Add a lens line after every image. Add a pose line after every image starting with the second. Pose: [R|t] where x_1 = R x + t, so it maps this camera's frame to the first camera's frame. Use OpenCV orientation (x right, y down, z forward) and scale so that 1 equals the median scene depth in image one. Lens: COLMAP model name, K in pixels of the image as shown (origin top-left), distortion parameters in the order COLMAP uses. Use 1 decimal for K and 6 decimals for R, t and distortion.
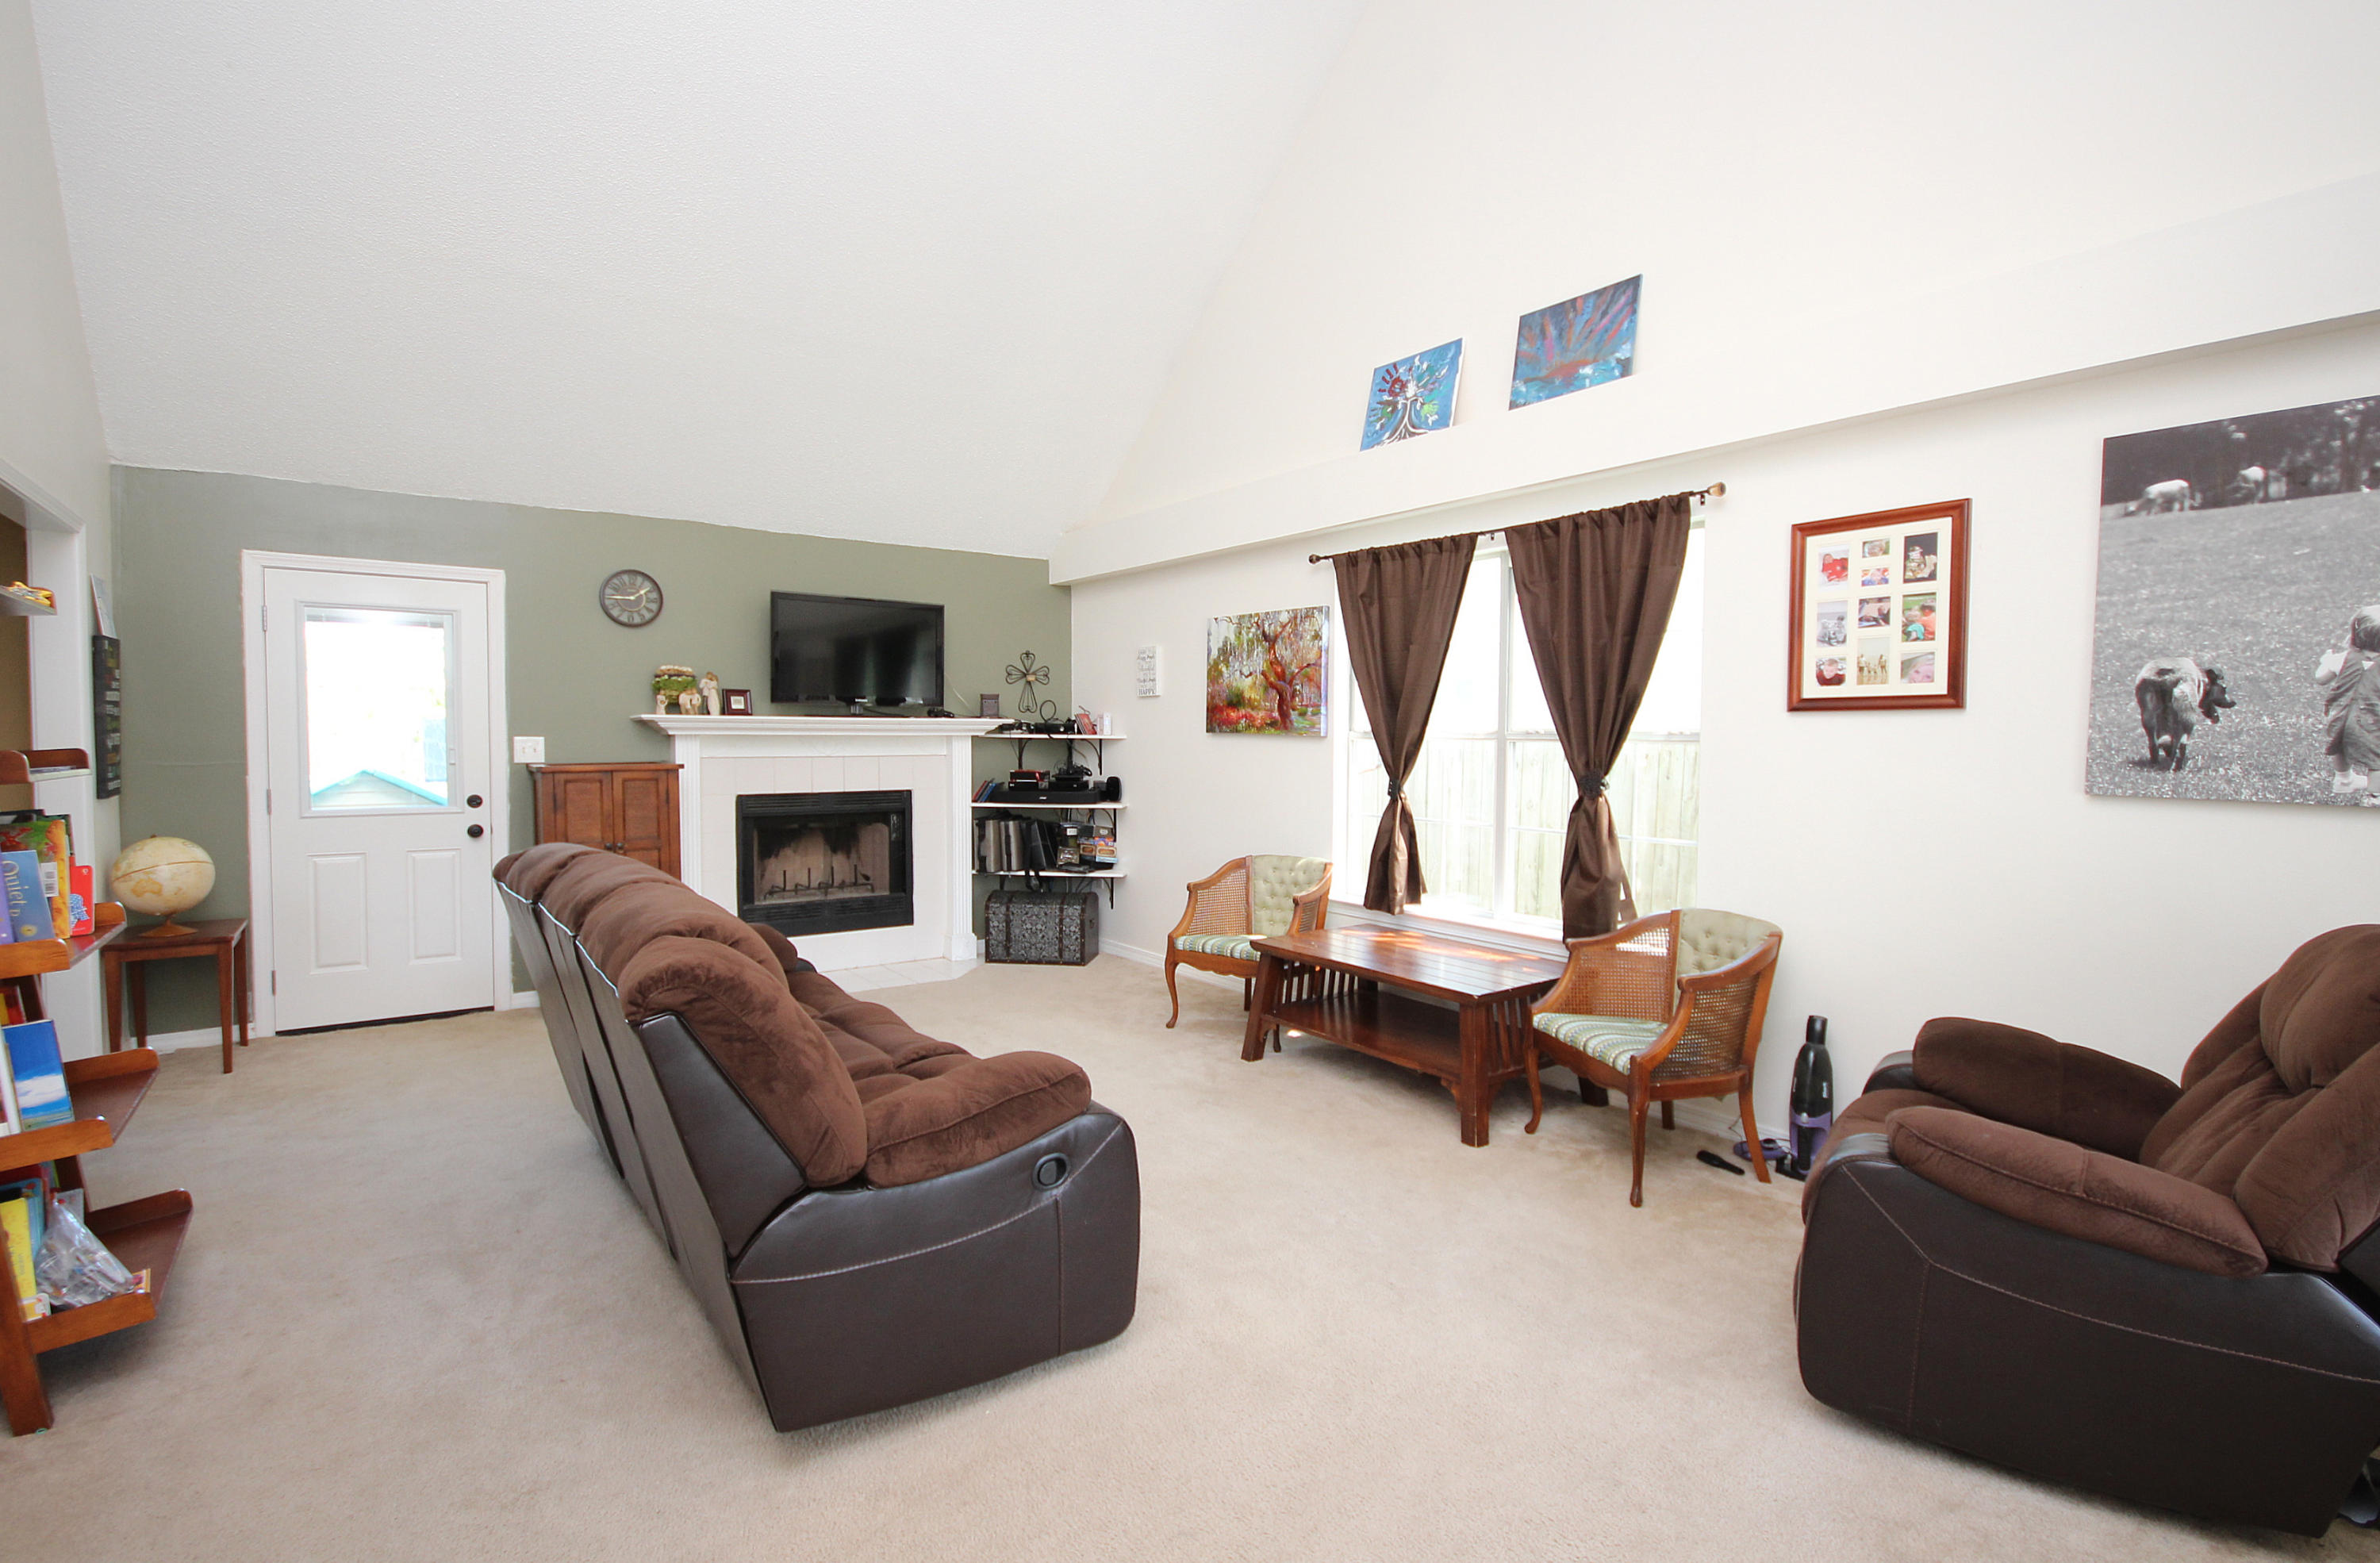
lens RADIAL K [[1138.1, 0, 1204.2], [0, 1138.1, 781.1], [0, 0, 1]] dist [0.000611, -0.008017]
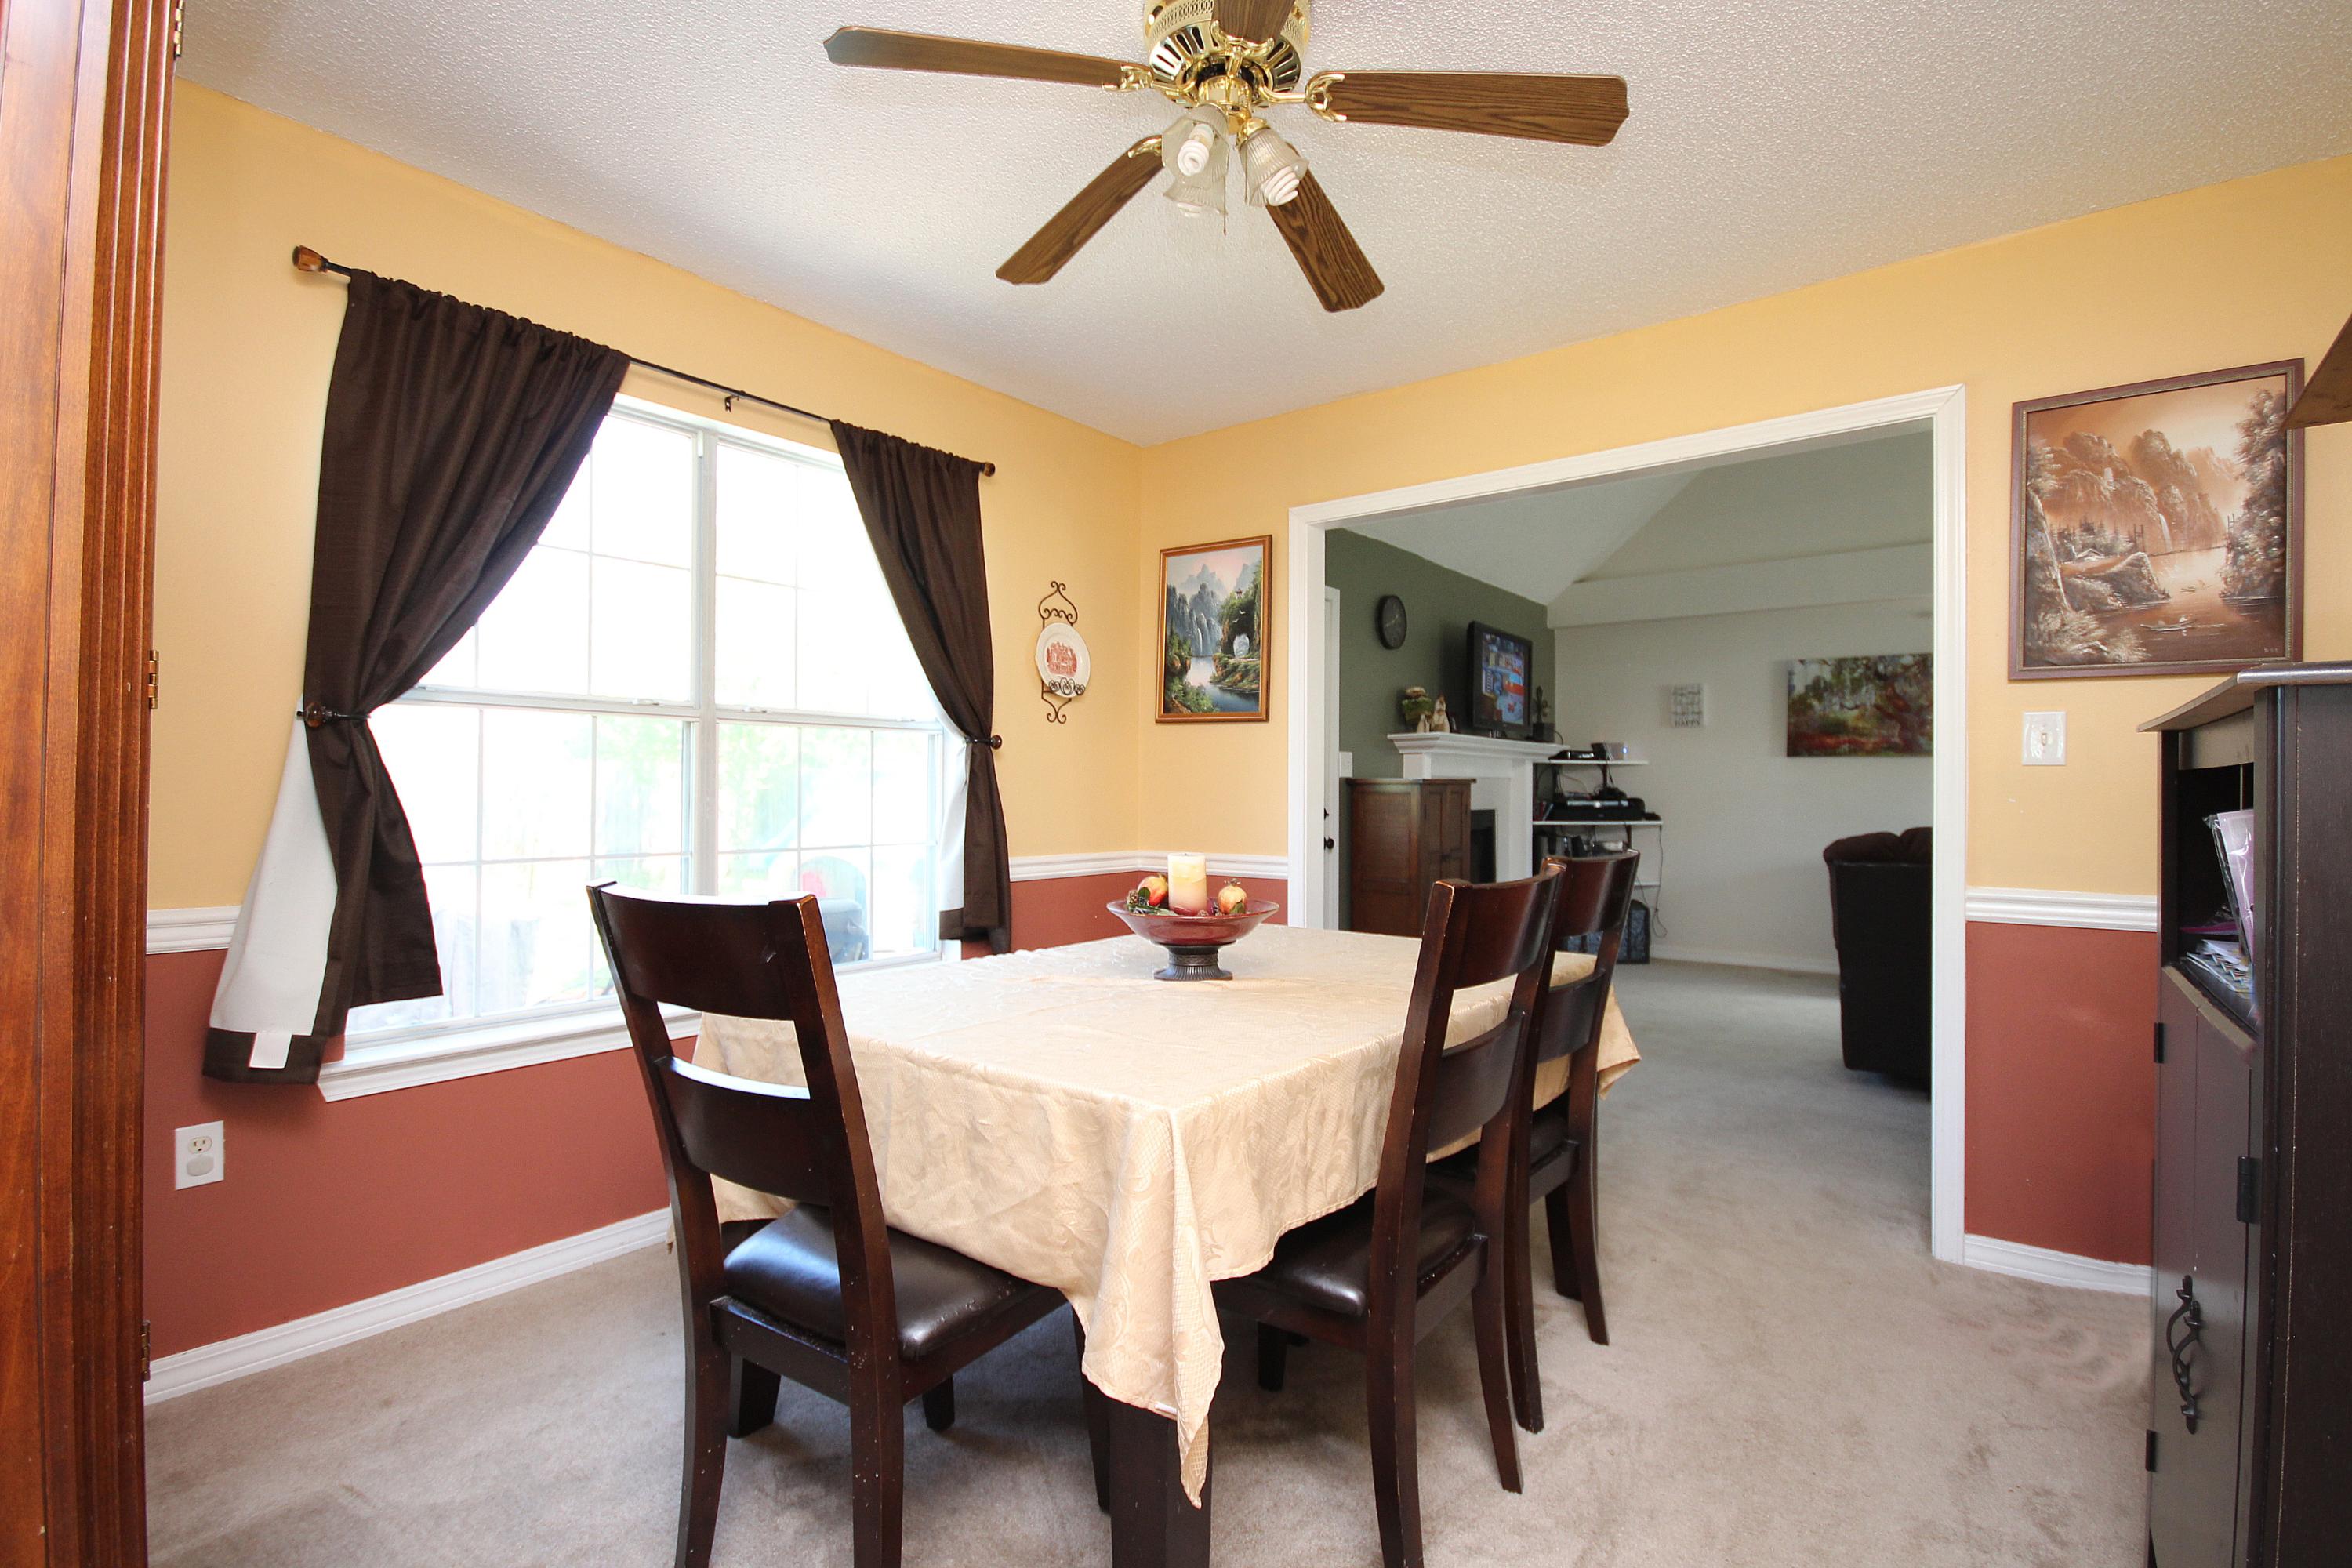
lens RADIAL K [[1085.9, 0, 1187.2], [0, 1085.9, 776.2], [0, 0, 1]] dist [0.001641, -0.004744]
pose [[0.960230, 0.002996, 0.279195, -1.029962], [0.011345, 0.998698, -0.049735, 0.030813], [-0.278981, 0.050924, 0.958945, 0.102652]]
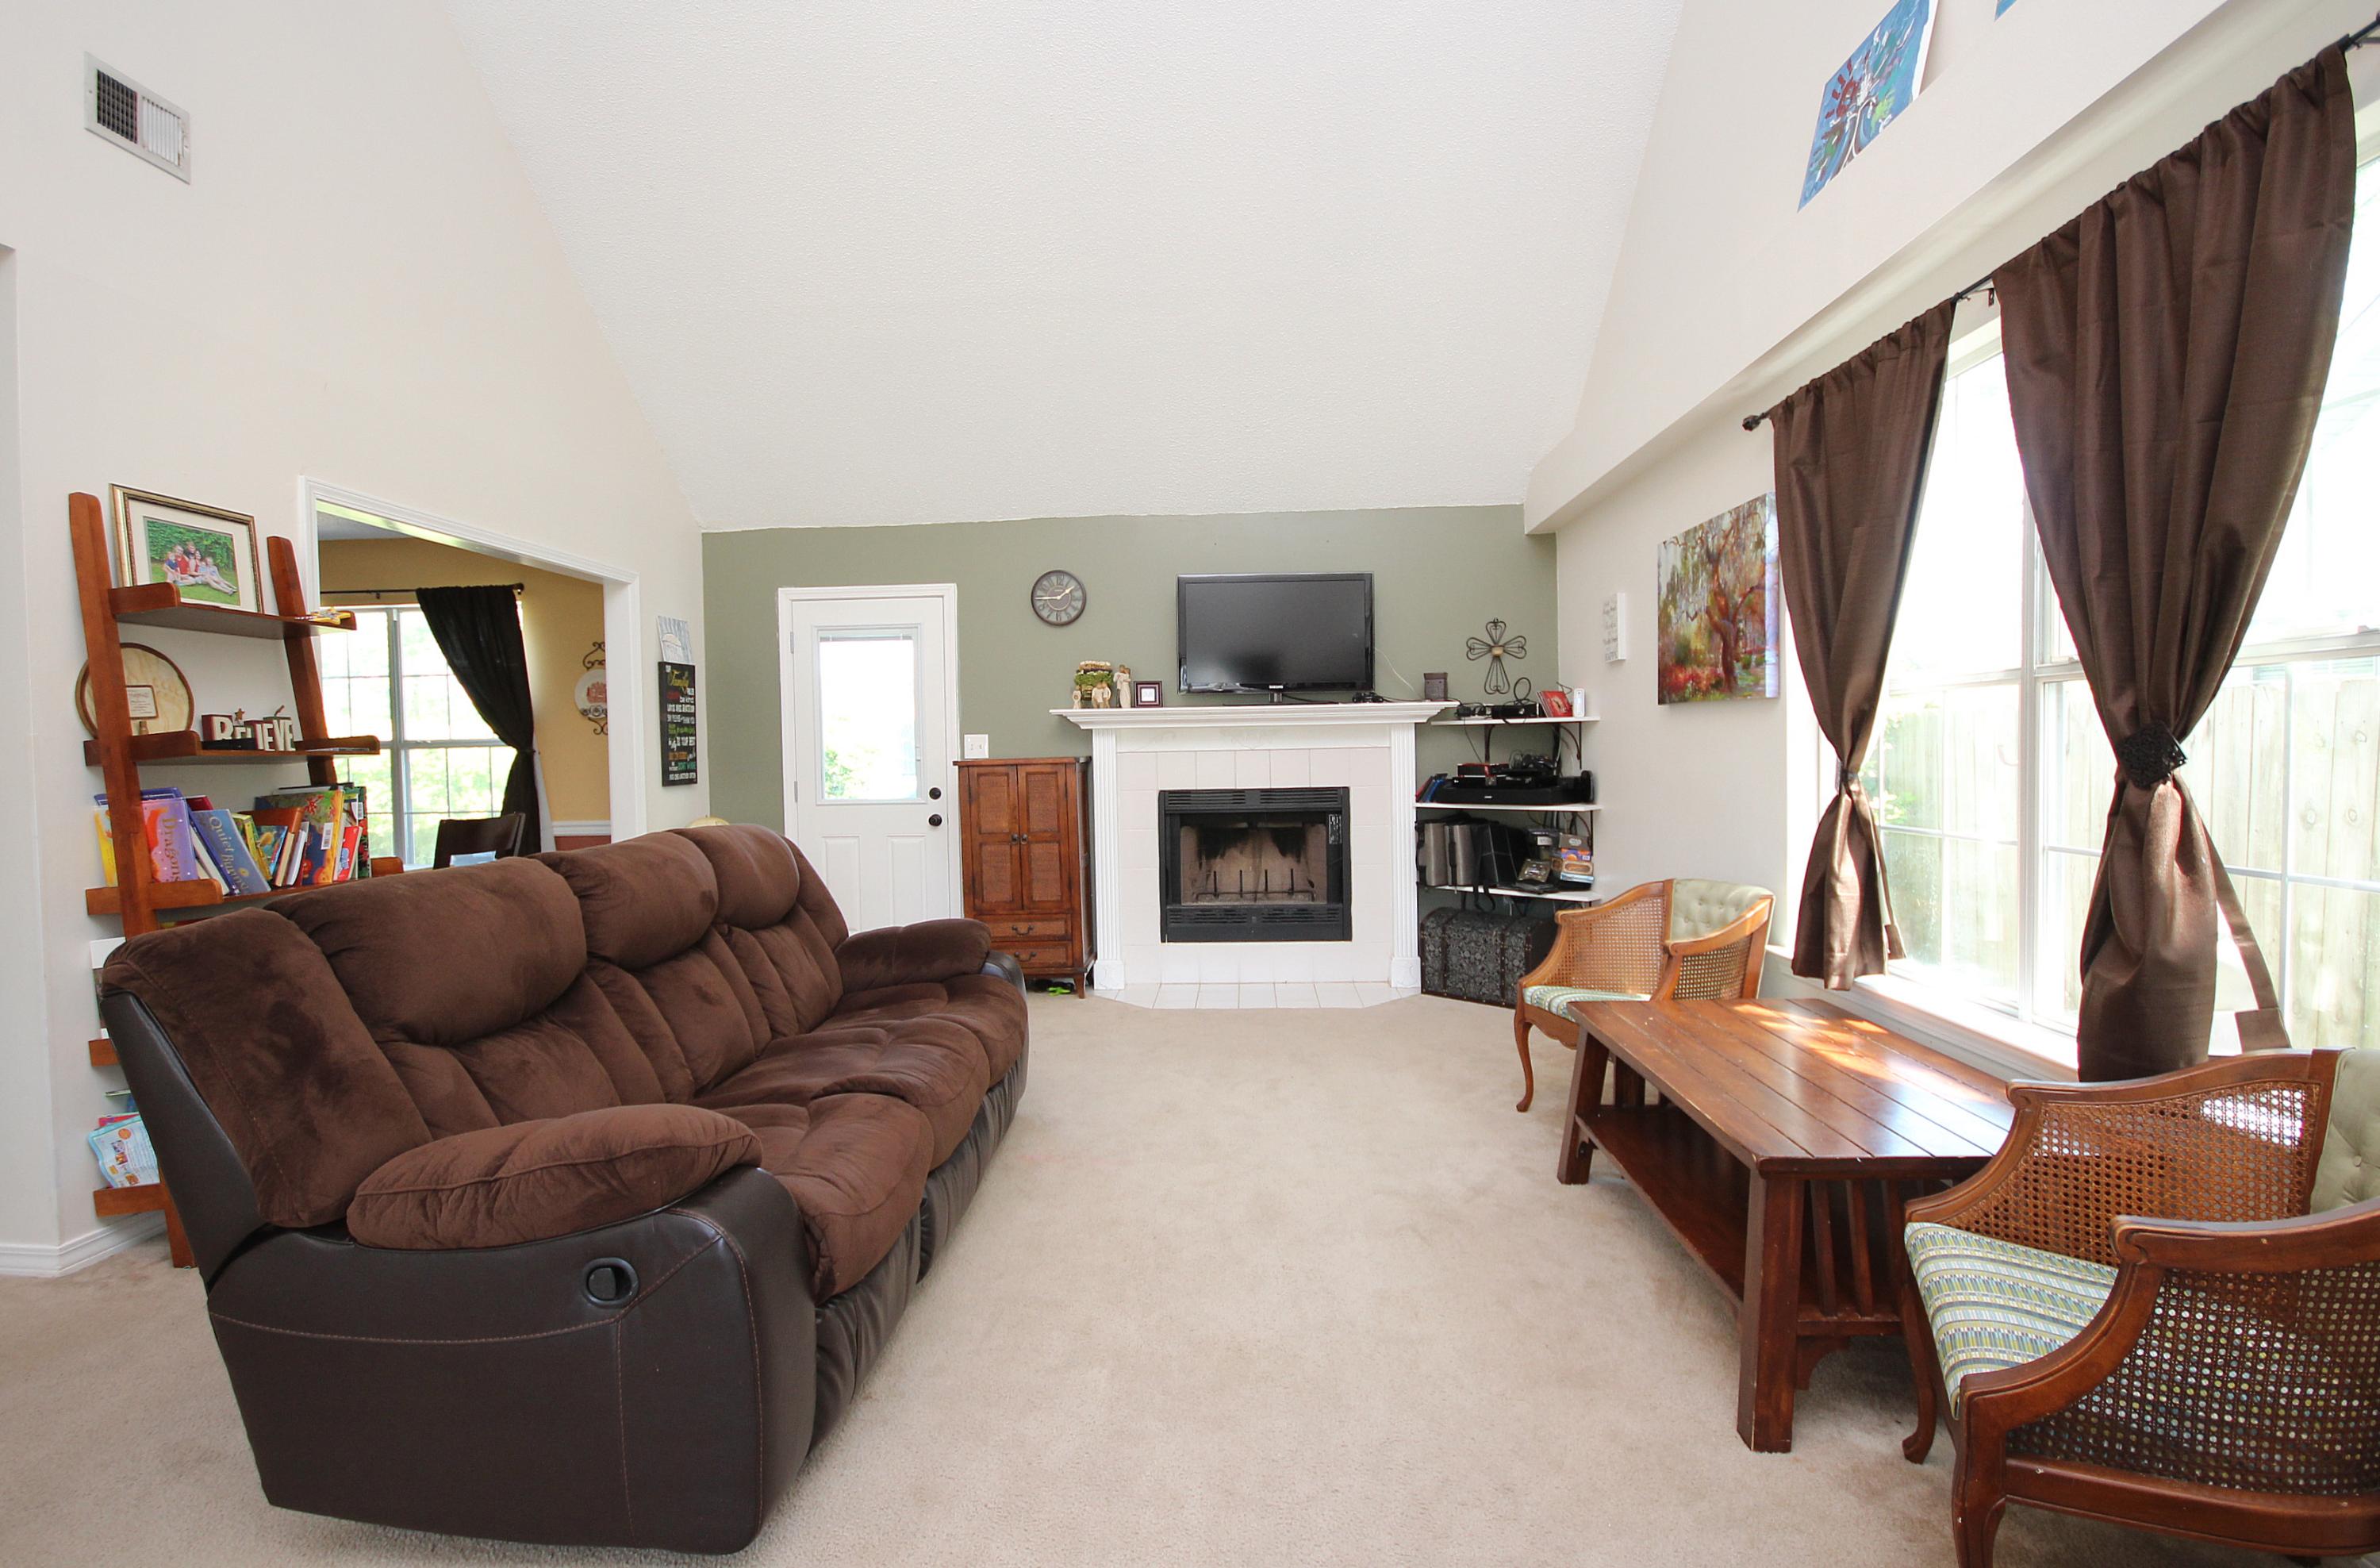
lens RADIAL K [[1138.2, 0, 1185.9], [0, 1138.2, 795.2], [0, 0, 1]] dist [0.000611, -0.008017]
pose [[0.770572, 0.005506, -0.637329, 0.256902], [-0.004545, 0.999985, 0.003144, 0.014697], [0.637337, 0.000474, 0.770585, 0.297635]]
